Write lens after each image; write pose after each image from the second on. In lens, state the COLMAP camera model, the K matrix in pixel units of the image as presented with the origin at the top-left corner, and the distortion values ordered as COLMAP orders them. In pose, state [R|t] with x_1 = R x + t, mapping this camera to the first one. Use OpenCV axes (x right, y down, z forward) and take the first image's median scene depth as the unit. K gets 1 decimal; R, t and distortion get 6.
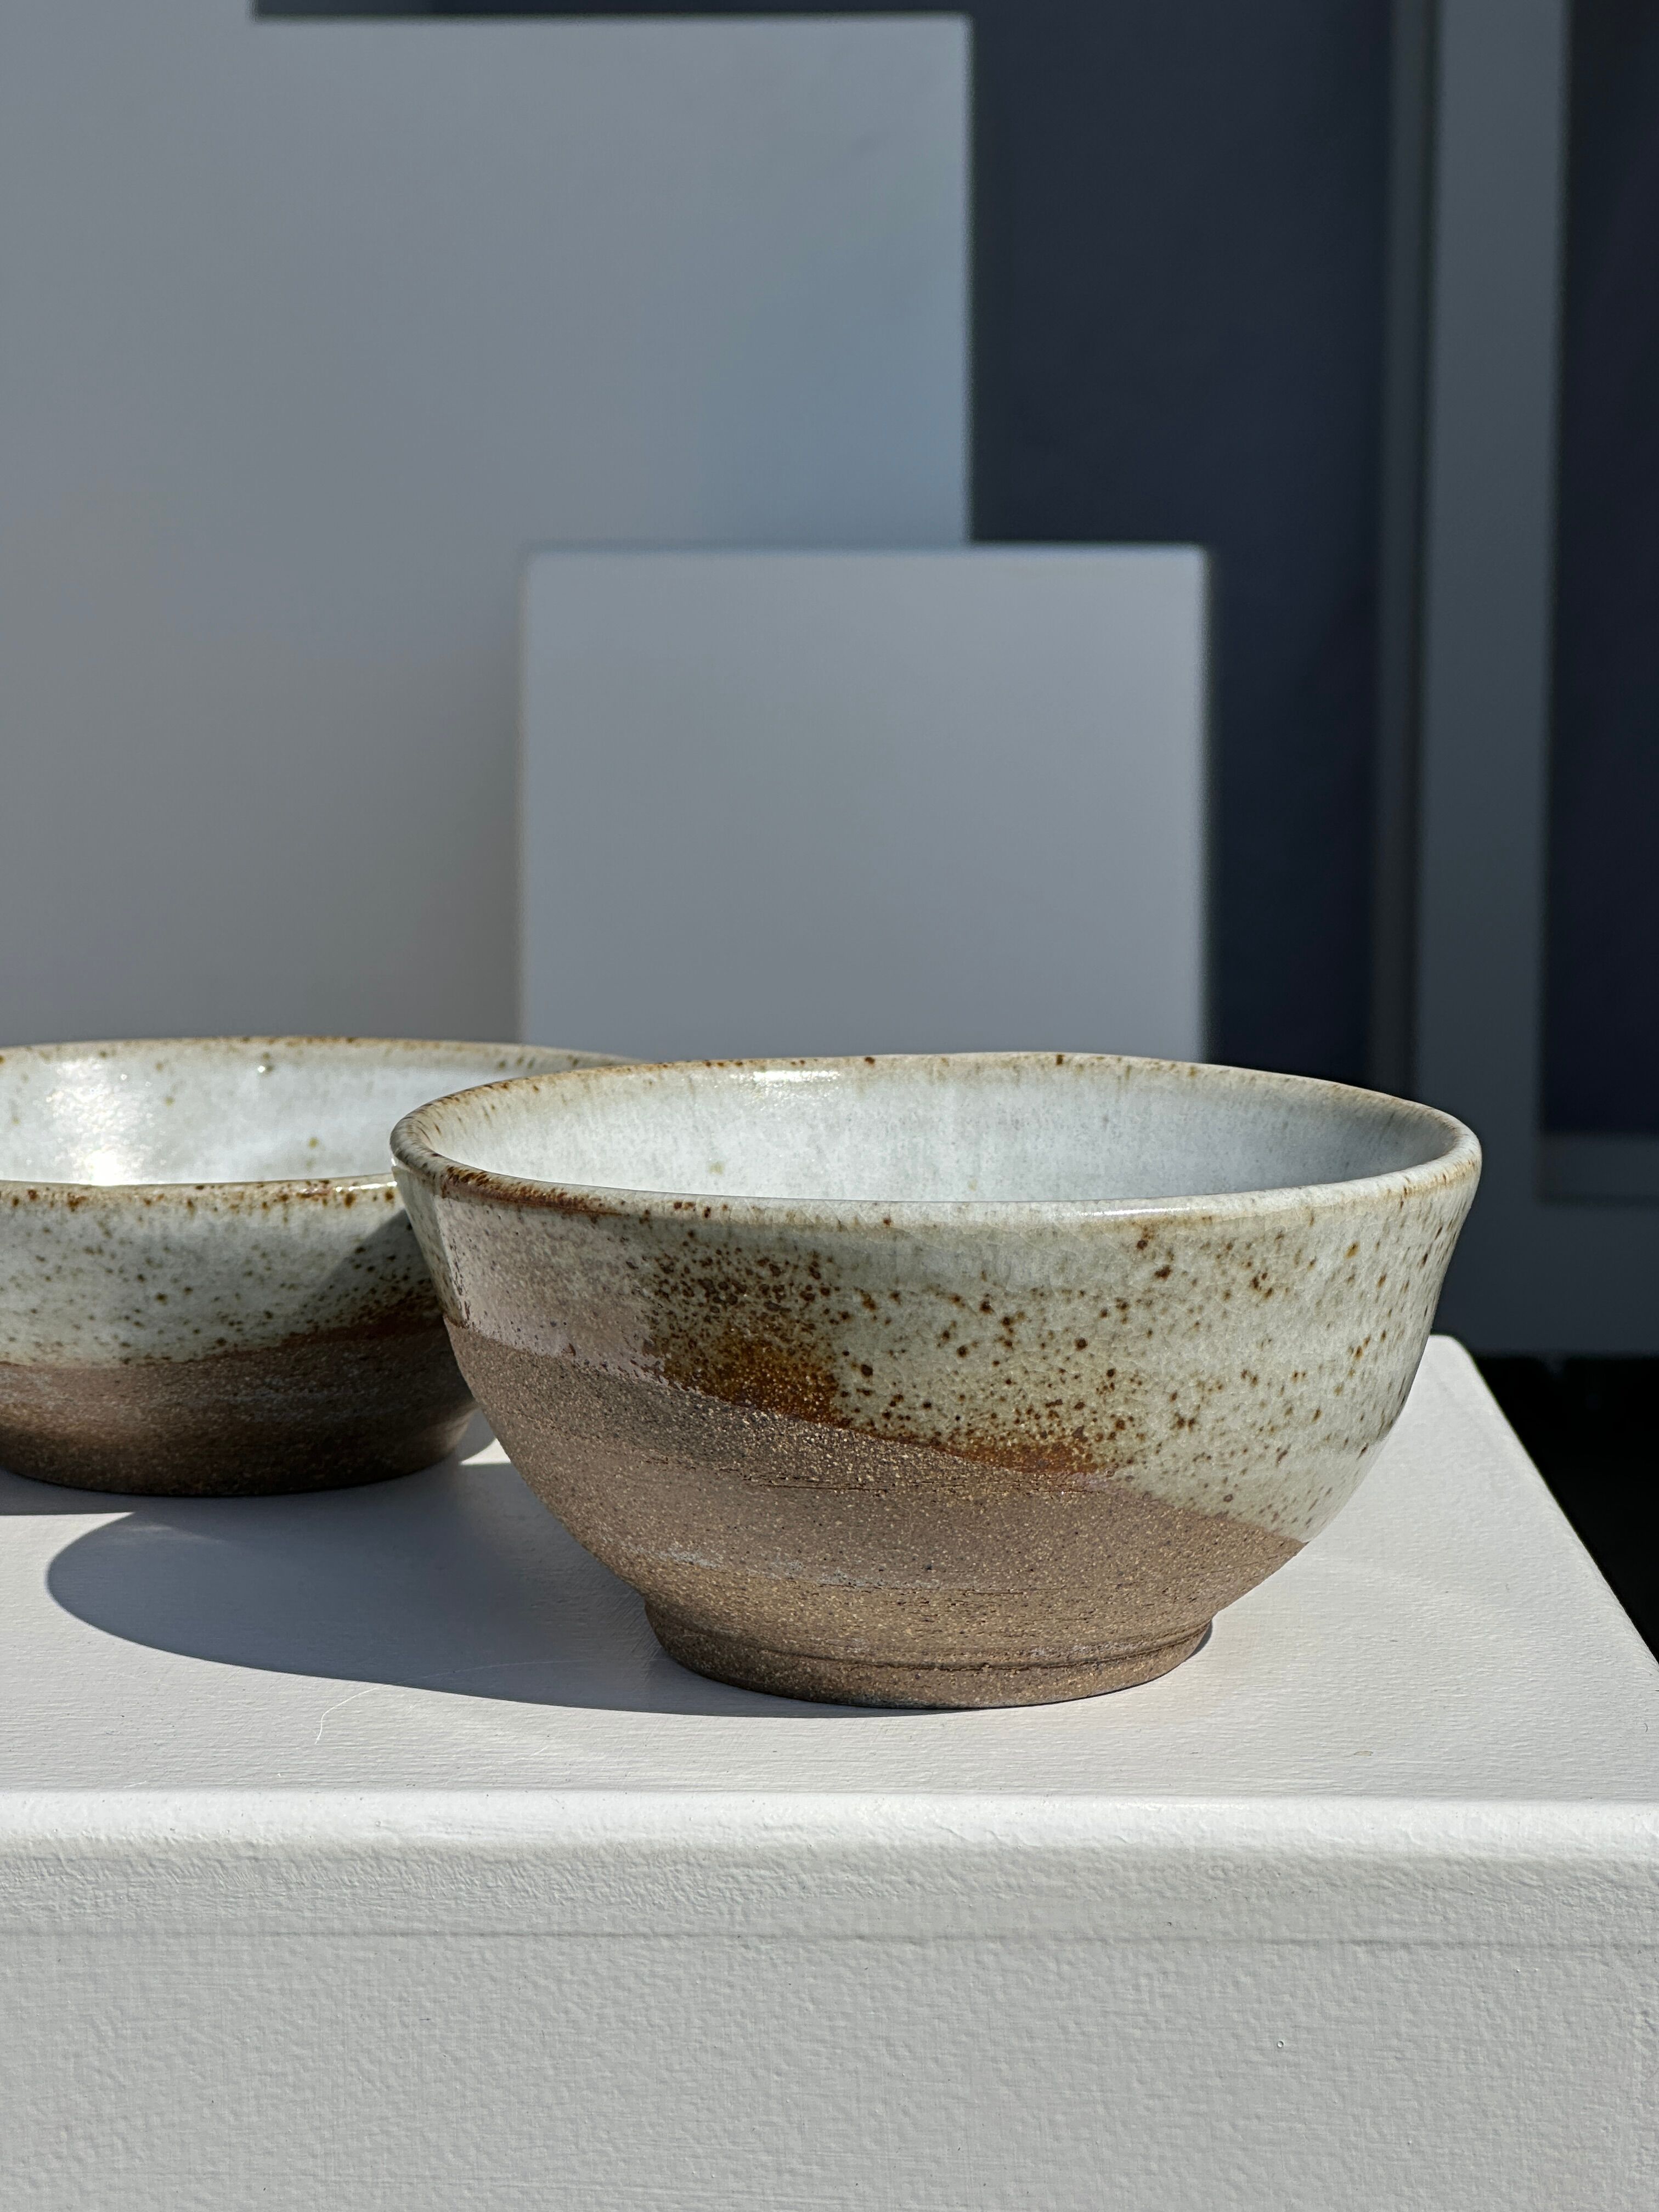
lens RADIAL K [[5017.4, 0, 854.3], [0, 5017.4, 1069.5], [0, 0, 1]] dist [0.140120, 0.000000]
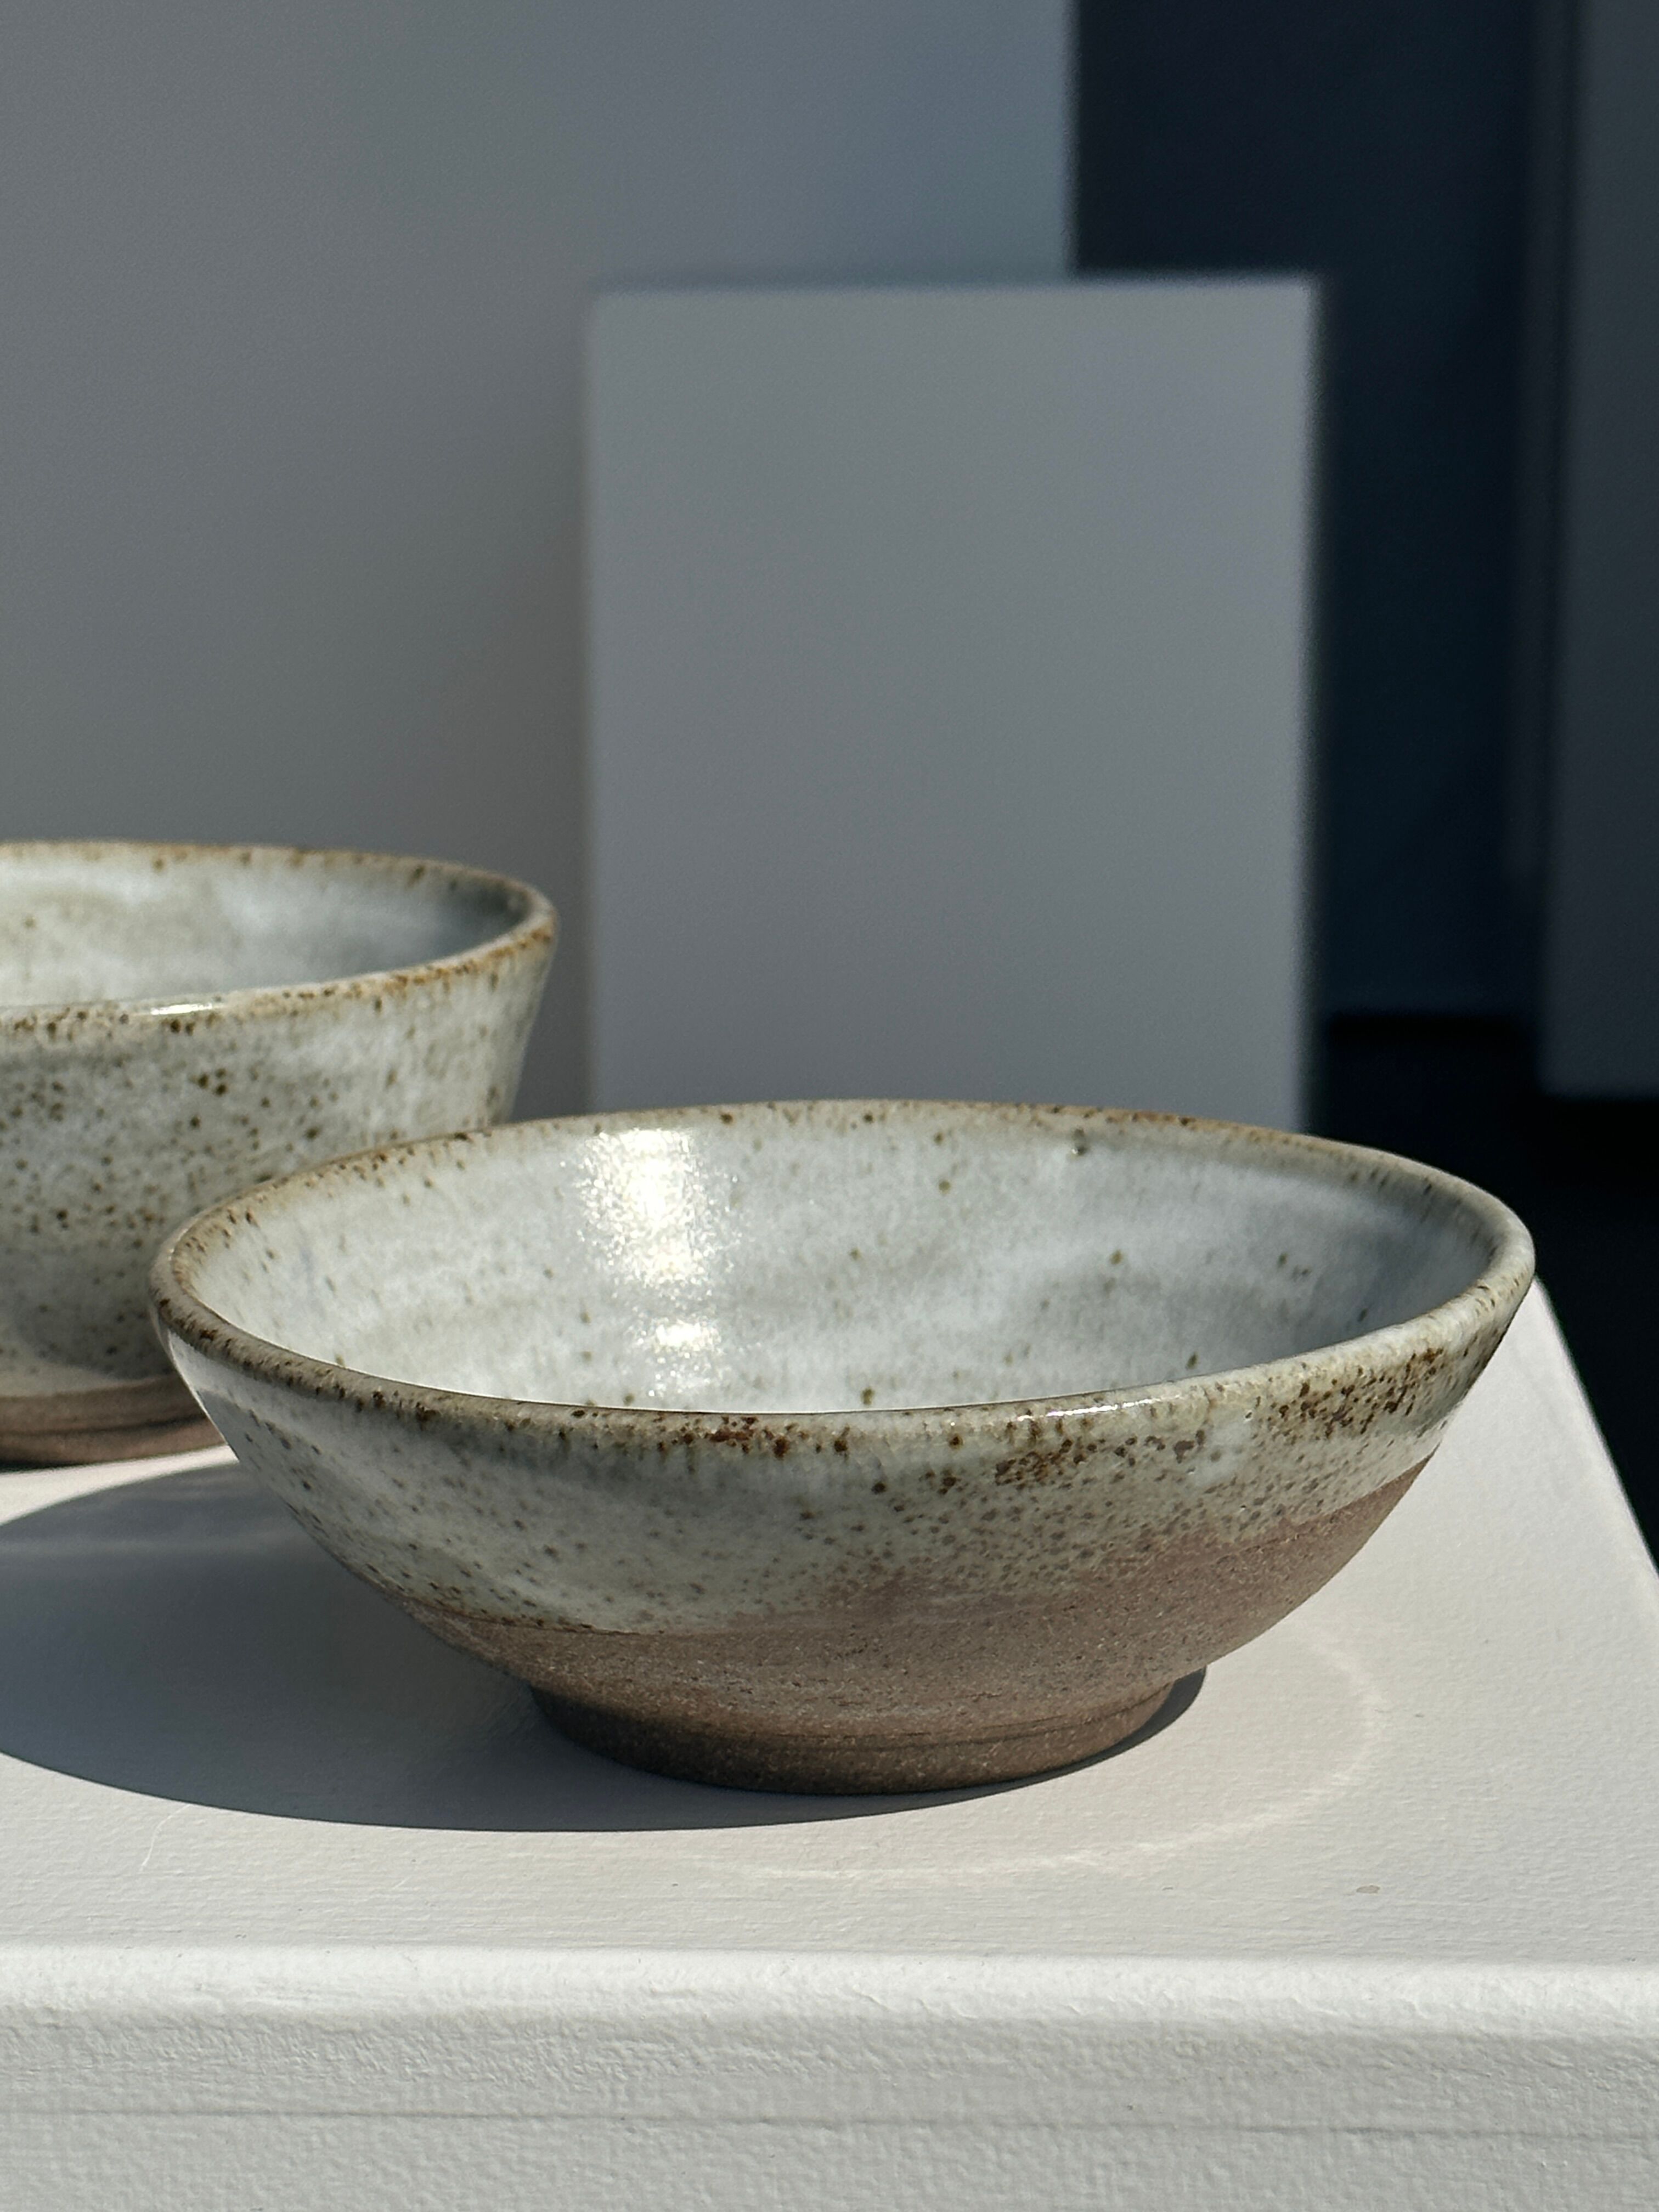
lens RADIAL K [[5017.4, 0, 806.5], [0, 5017.4, 1214.5], [0, 0, 1]] dist [0.140120, 0.000000]
pose [[0.999184, -0.000526, -0.040398, 0.042498], [0.004181, 0.995893, 0.090444, -0.056602], [0.040184, -0.090539, 0.995082, 0.168326]]
